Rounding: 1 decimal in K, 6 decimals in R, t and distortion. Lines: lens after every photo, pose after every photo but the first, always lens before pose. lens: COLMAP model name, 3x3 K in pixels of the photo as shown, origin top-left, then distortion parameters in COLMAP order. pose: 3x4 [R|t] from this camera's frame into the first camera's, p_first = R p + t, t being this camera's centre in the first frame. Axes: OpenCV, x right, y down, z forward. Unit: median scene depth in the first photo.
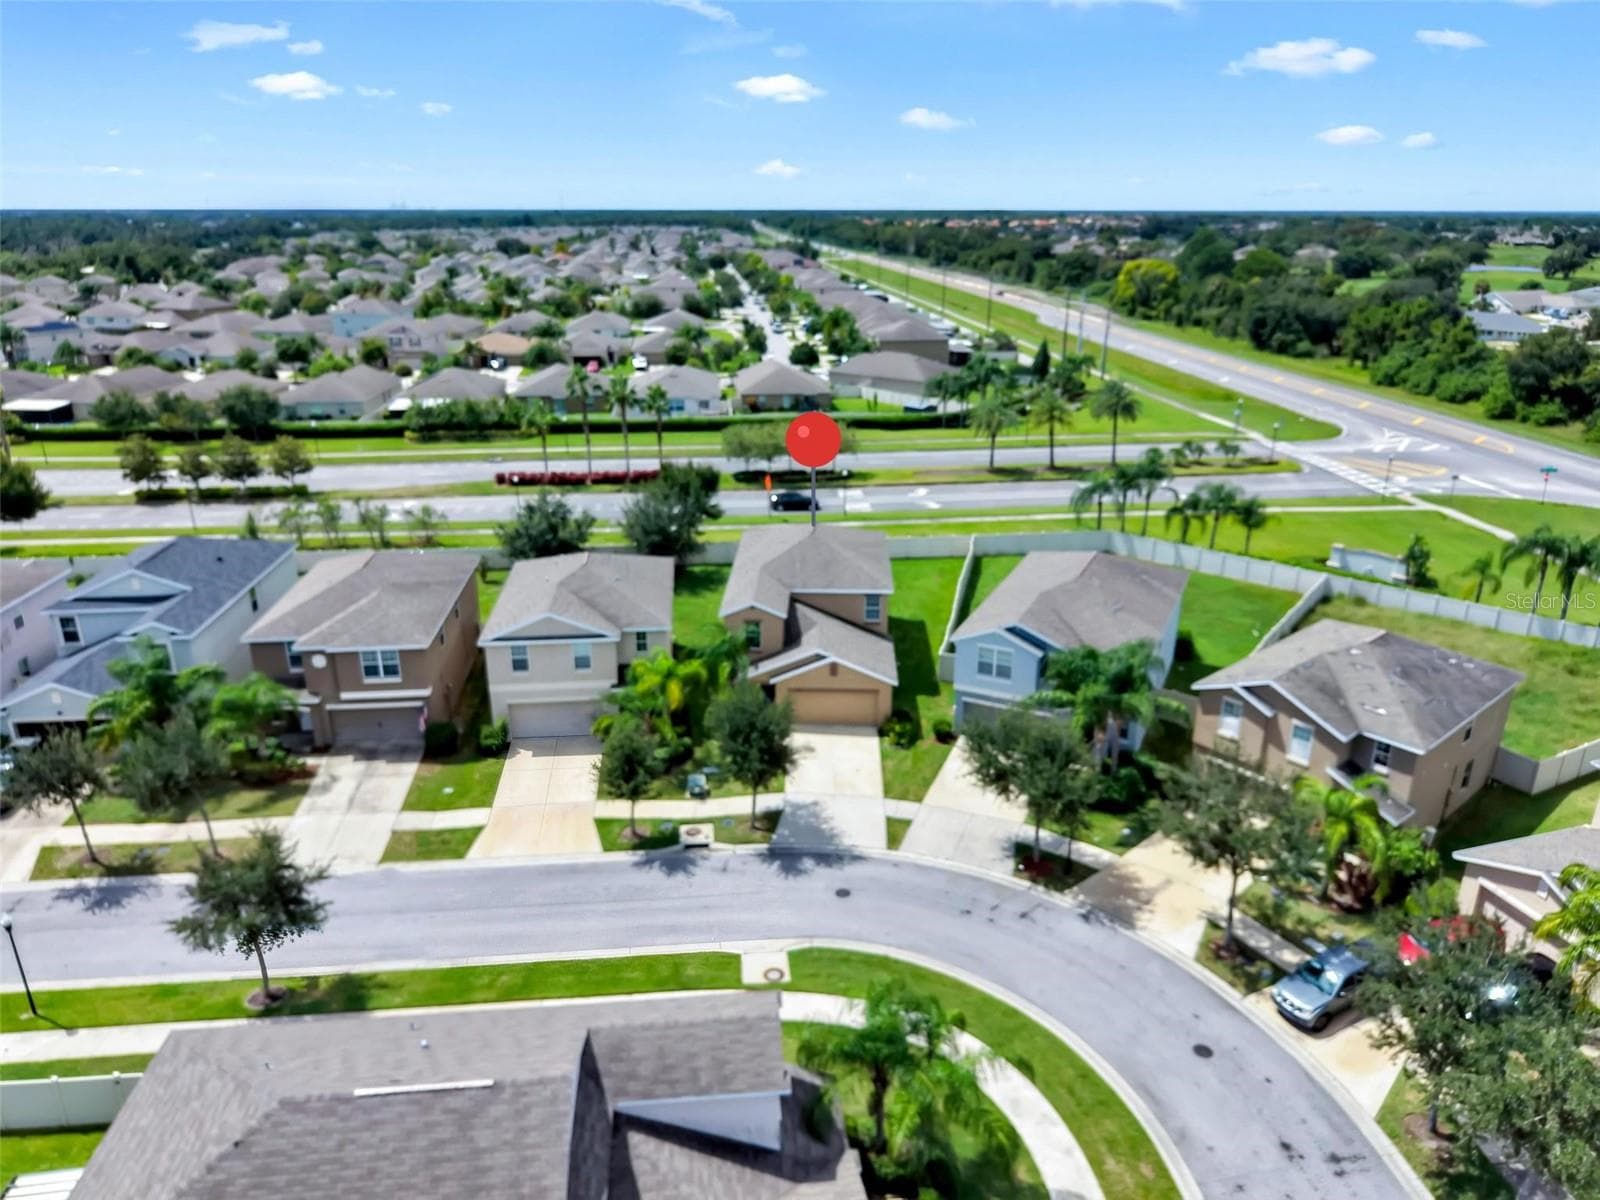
lens RADIAL K [[1069.9, 0, 800.0], [0, 1069.9, 600.0], [0, 0, 1]] dist [0.014393, -0.001047]
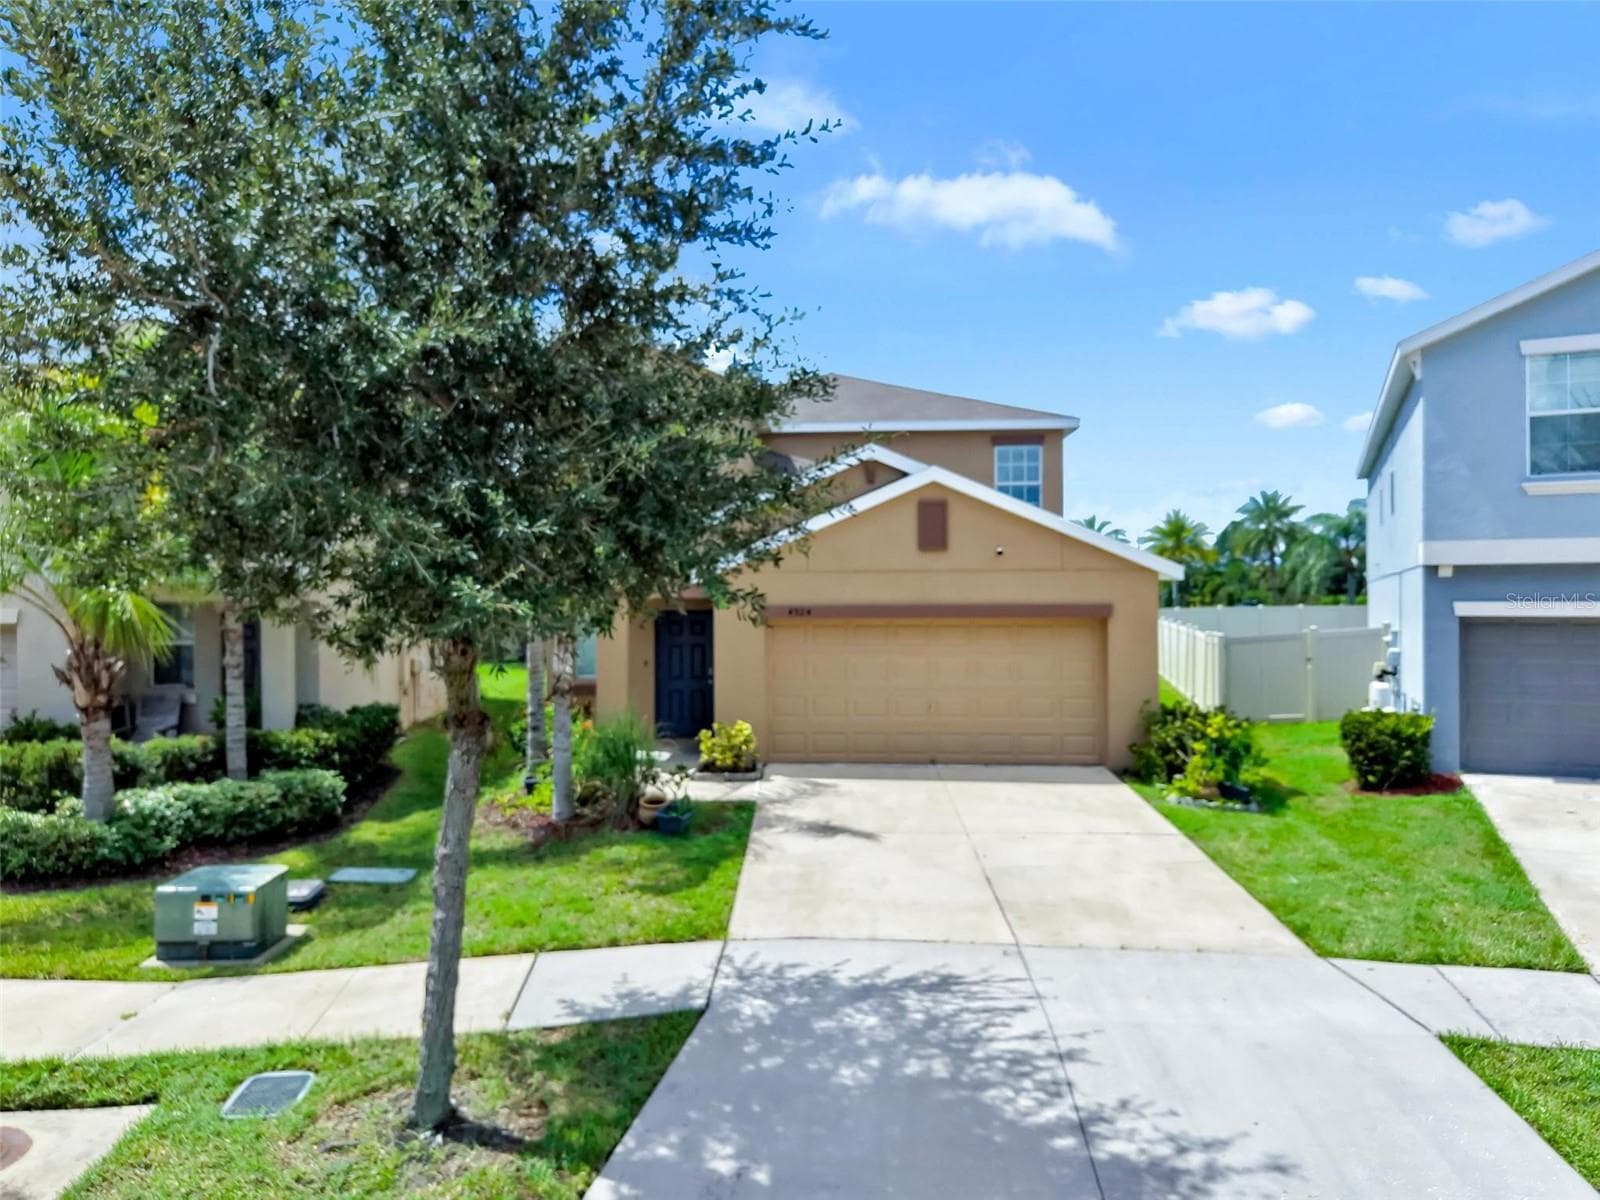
lens RADIAL K [[1097.6, 0, 800.0], [0, 1097.6, 600.0], [0, 0, 1]] dist [-0.014984, 0.002433]
pose [[0.999954, -0.009128, 0.003033, -0.001184], [0.009616, 0.941842, -0.335919, 0.089090], [0.000210, 0.335933, 0.941886, 0.387727]]
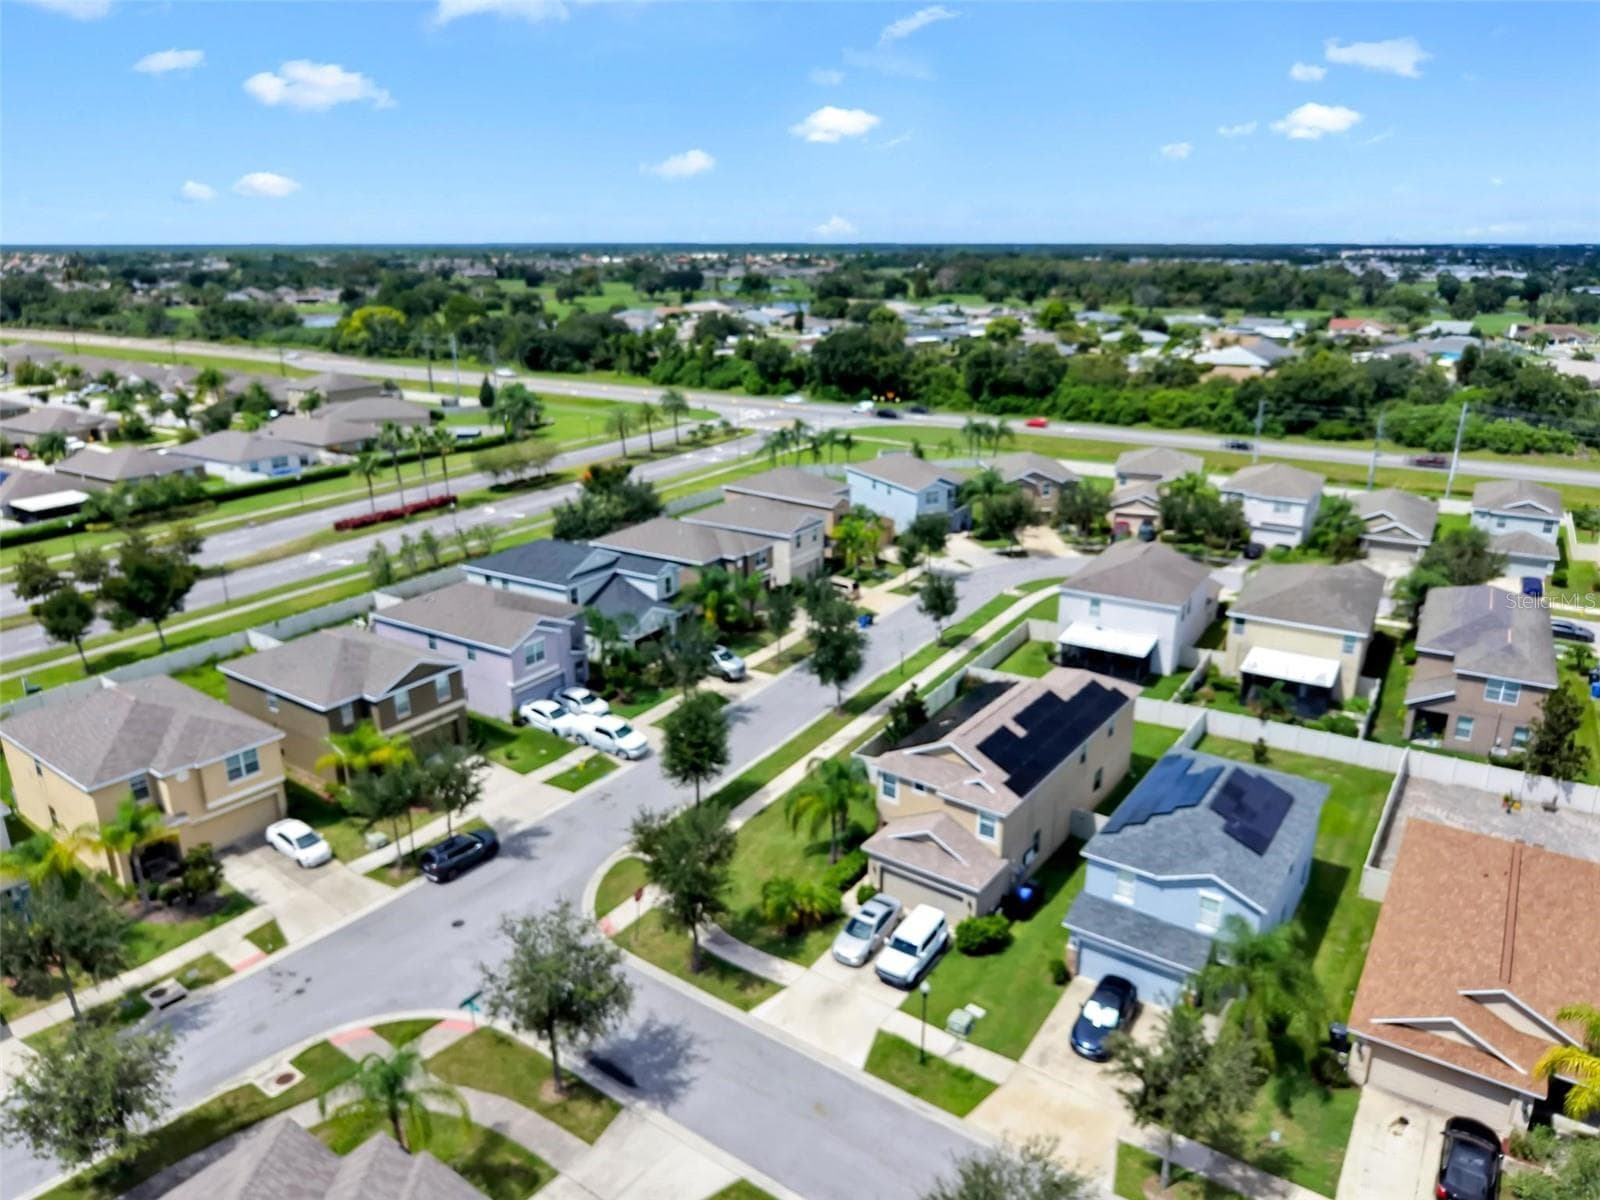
lens RADIAL K [[1079.4, 0, 800.0], [0, 1079.4, 600.0], [0, 0, 1]] dist [-0.009199, 0.001158]
pose [[0.618143, -0.251299, 0.744814, -0.848603], [0.273266, 0.957122, 0.096140, -0.012892], [-0.737038, 0.144104, 0.660310, -0.121191]]
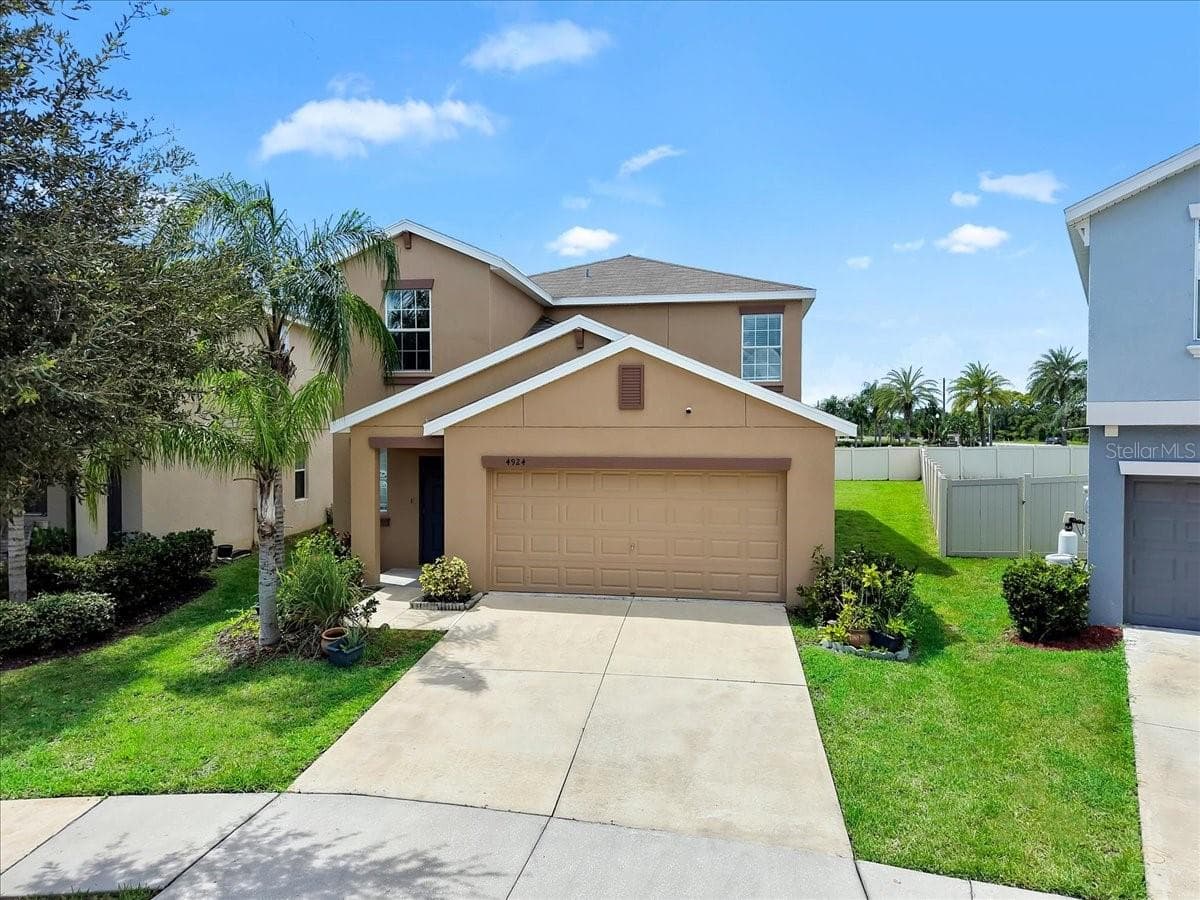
lens RADIAL K [[815.6, 0, 600.0], [0, 815.6, 450.0], [0, 0, 1]] dist [0.001013, -0.009167]
pose [[0.991963, -0.000921, -0.126525, 0.026508], [-0.039058, 0.948908, -0.313126, 0.078957], [0.120349, 0.315551, 0.941246, 0.408018]]
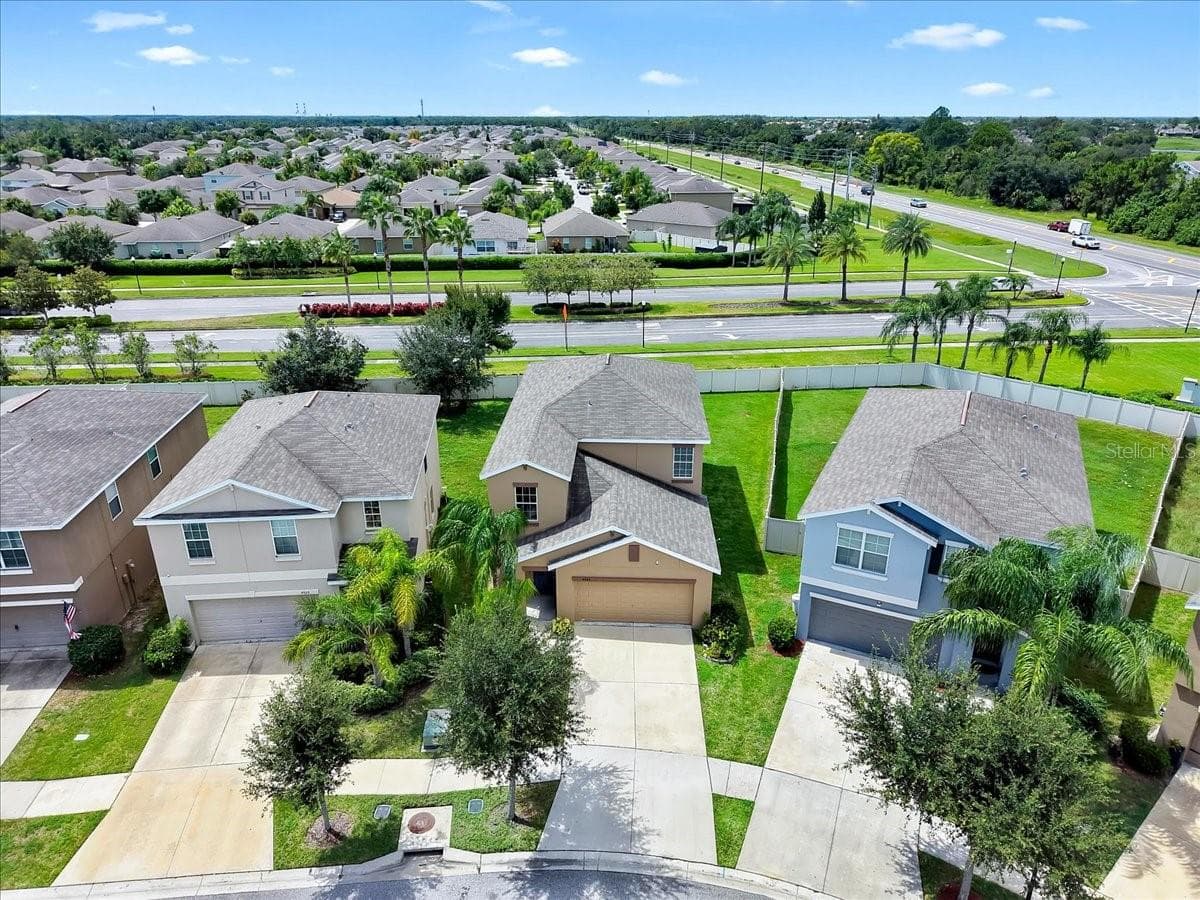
lens RADIAL K [[802.4, 0, 600.0], [0, 802.4, 450.0], [0, 0, 1]] dist [0.014393, -0.001047]
pose [[0.999984, 0.001561, -0.005517, 0.005579], [-0.001309, 0.998974, 0.045278, -0.015876], [0.005582, -0.045270, 0.998959, 0.232760]]
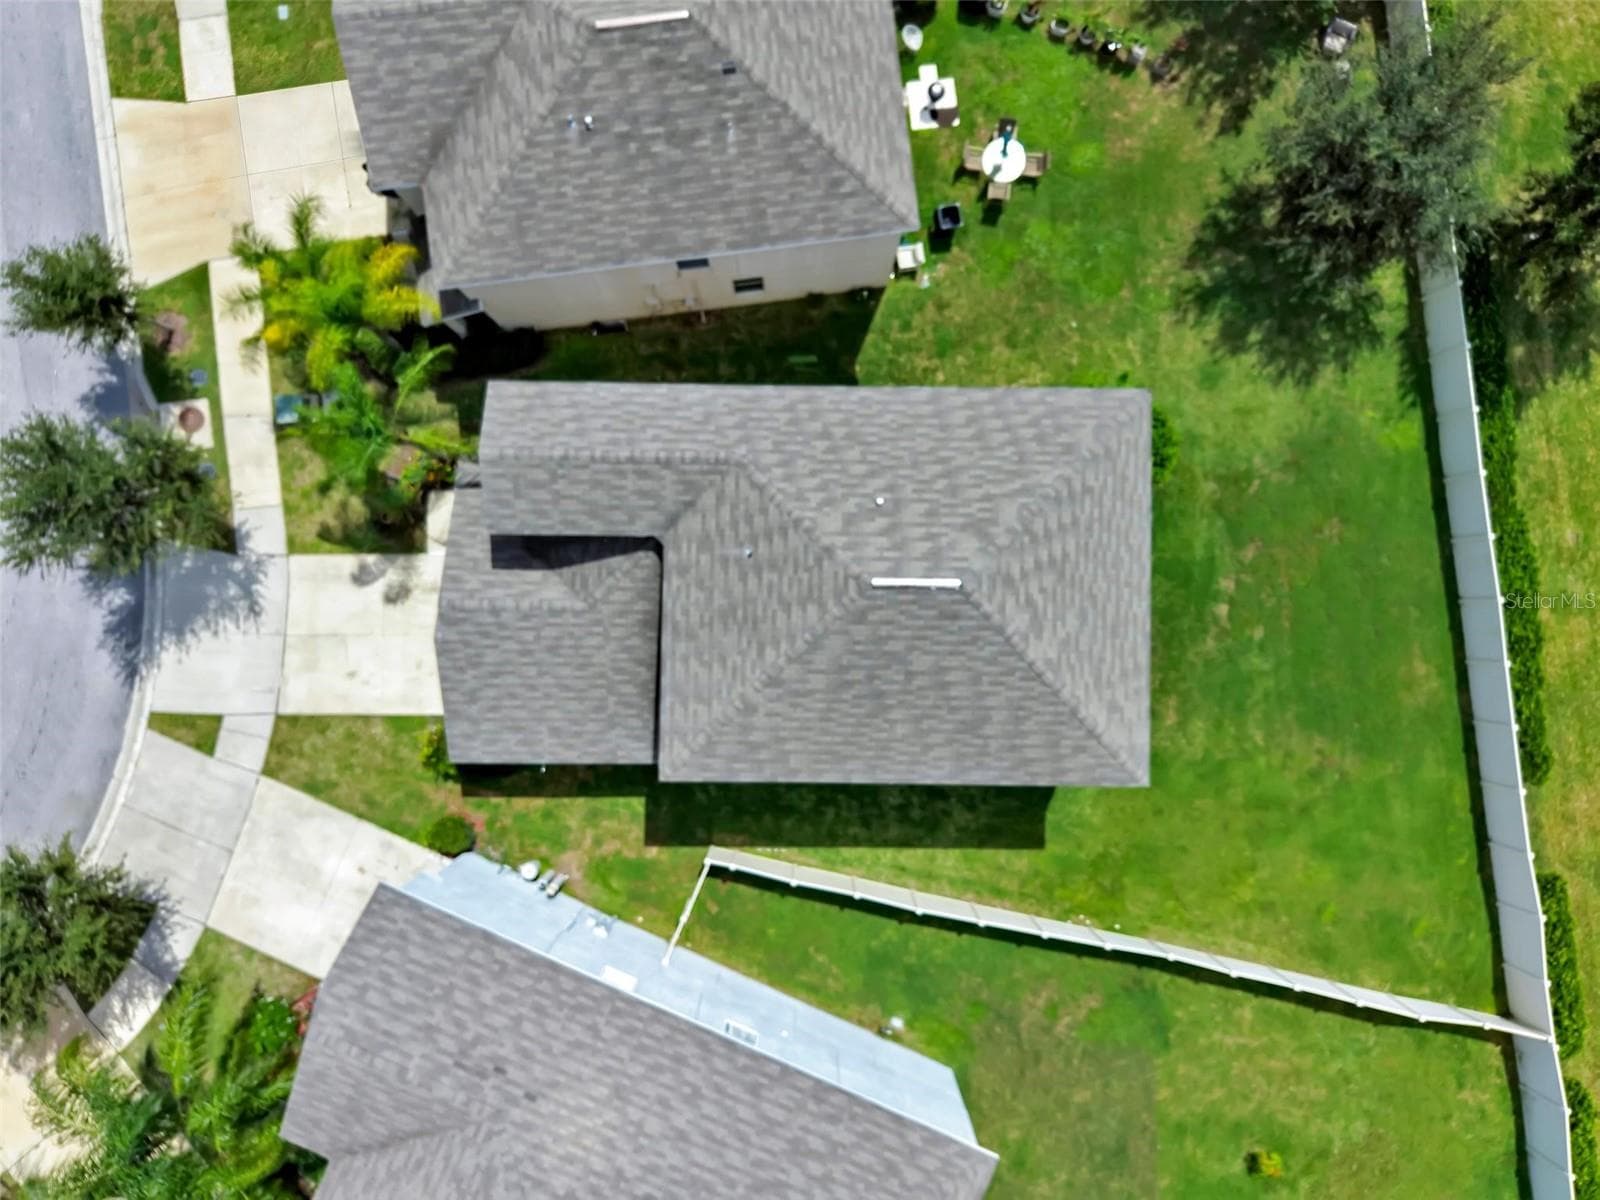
lens RADIAL K [[1097.6, 0, 800.0], [0, 1097.6, 600.0], [0, 0, 1]] dist [-0.014984, 0.002433]
pose [[0.026843, 0.999607, -0.008060, 0.011501], [-0.340440, 0.016723, 0.940118, -0.242084], [0.939883, -0.022491, 0.340755, 0.504079]]
